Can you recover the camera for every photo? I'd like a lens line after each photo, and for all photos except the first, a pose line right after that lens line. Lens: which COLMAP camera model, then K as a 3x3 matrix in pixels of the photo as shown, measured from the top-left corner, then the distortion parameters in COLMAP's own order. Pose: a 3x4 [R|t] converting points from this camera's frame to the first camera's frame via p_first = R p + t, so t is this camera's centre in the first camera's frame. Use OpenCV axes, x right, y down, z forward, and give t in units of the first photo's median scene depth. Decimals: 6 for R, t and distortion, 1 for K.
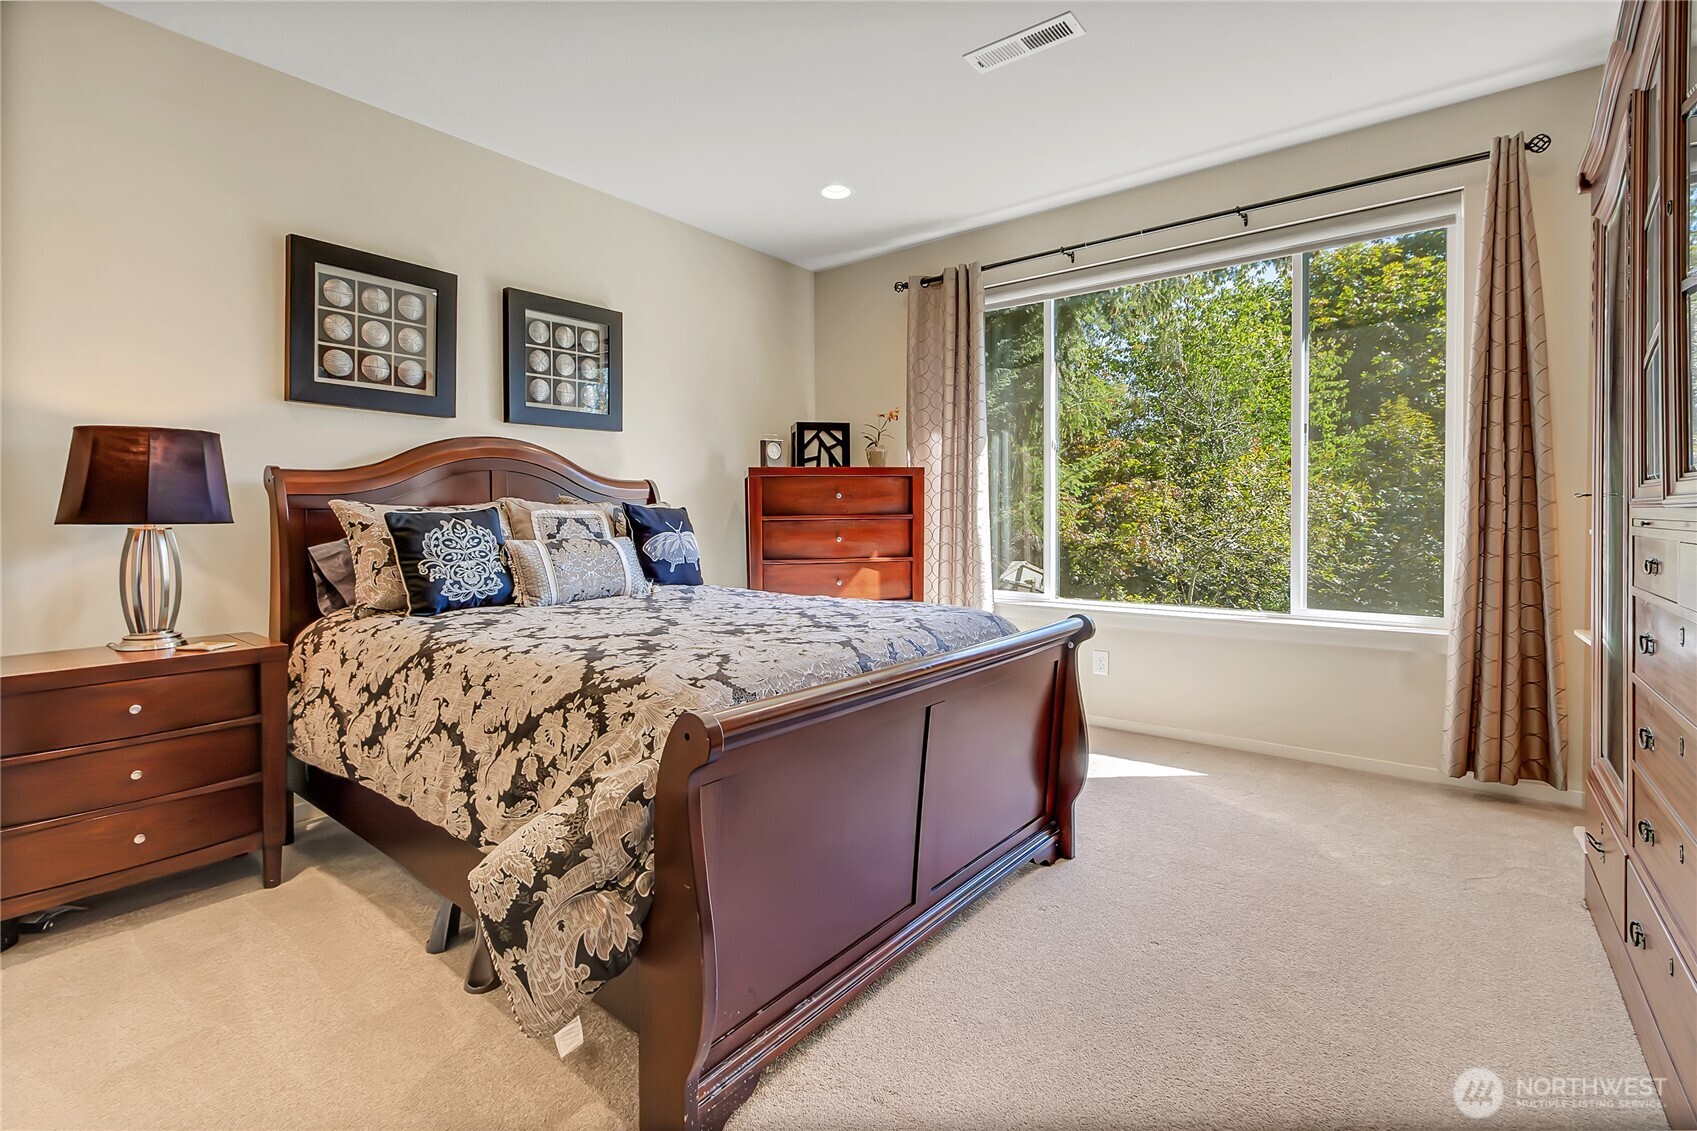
lens RADIAL K [[778.2, 0, 841.7], [0, 778.2, 518.4], [0, 0, 1]] dist [0.005050, -0.001413]
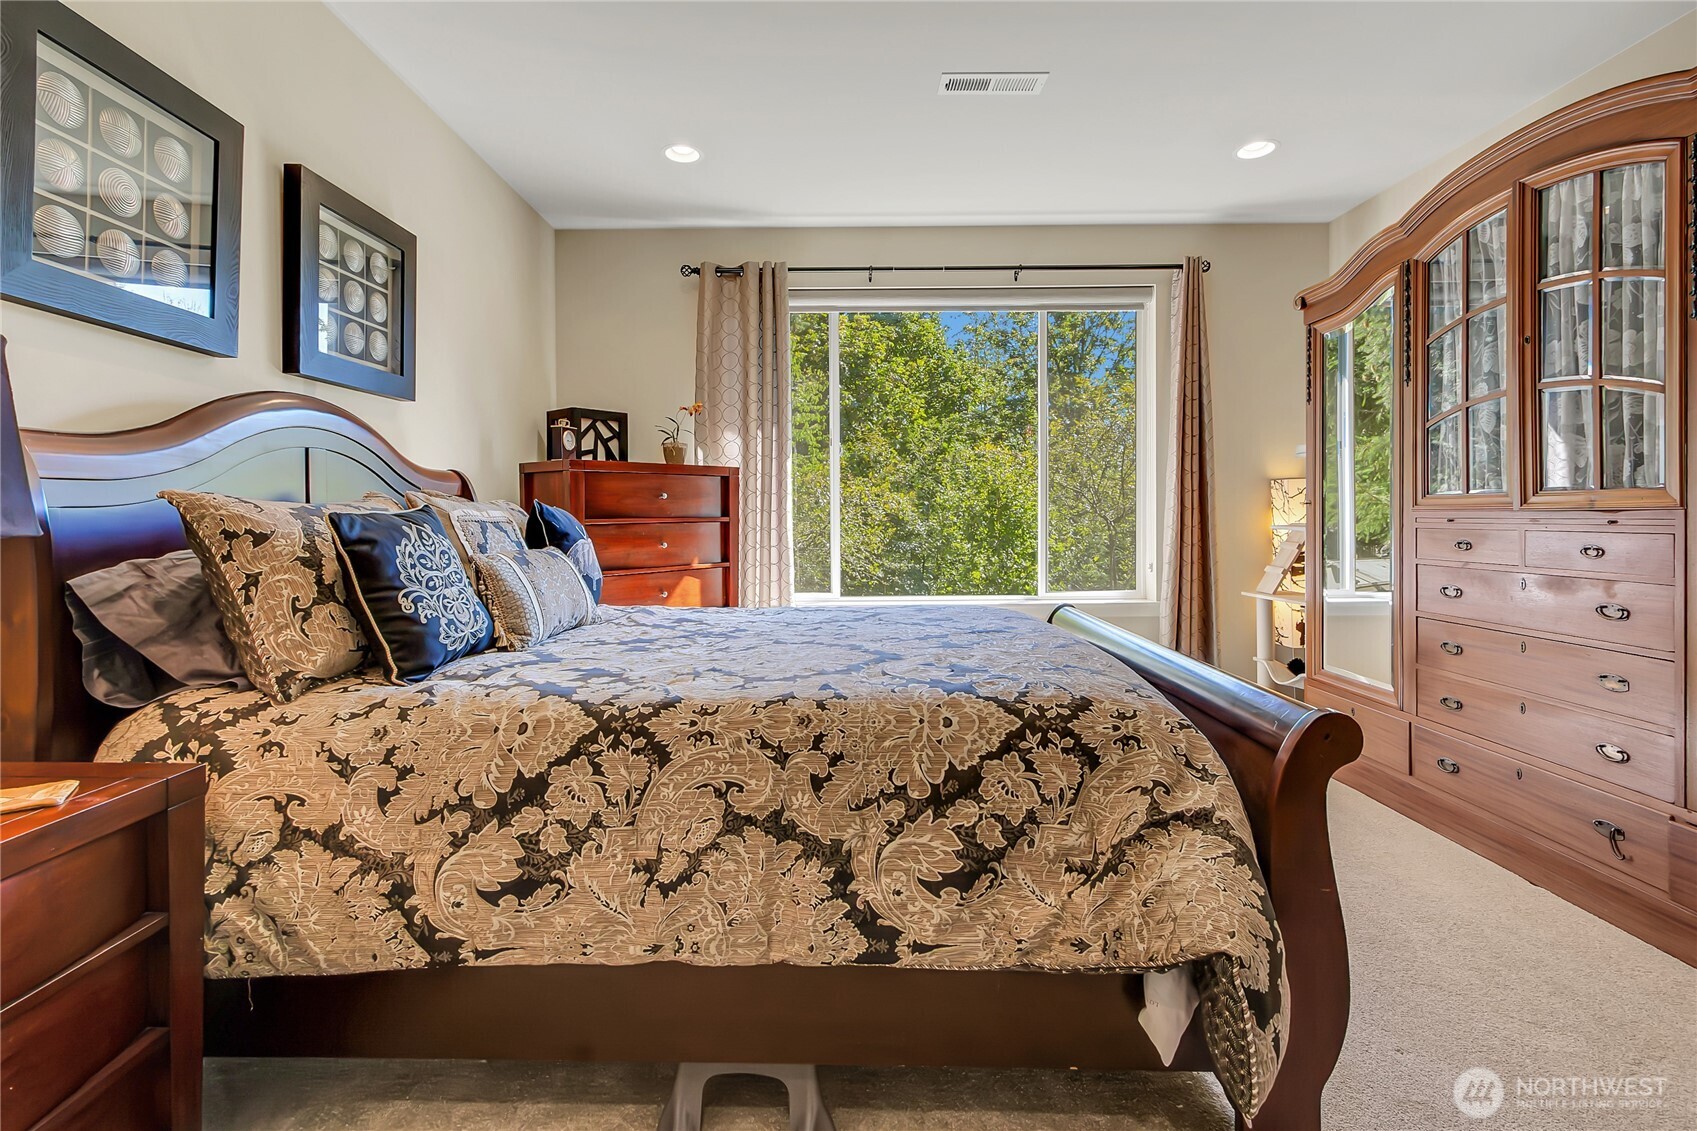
lens RADIAL K [[778.2, 0, 841.7], [0, 778.2, 518.4], [0, 0, 1]] dist [0.005050, -0.001413]
pose [[0.785372, -0.001626, 0.619022, -0.447219], [0.004475, 0.999985, -0.003051, 0.000194], [-0.619008, 0.005166, 0.785368, 0.206258]]
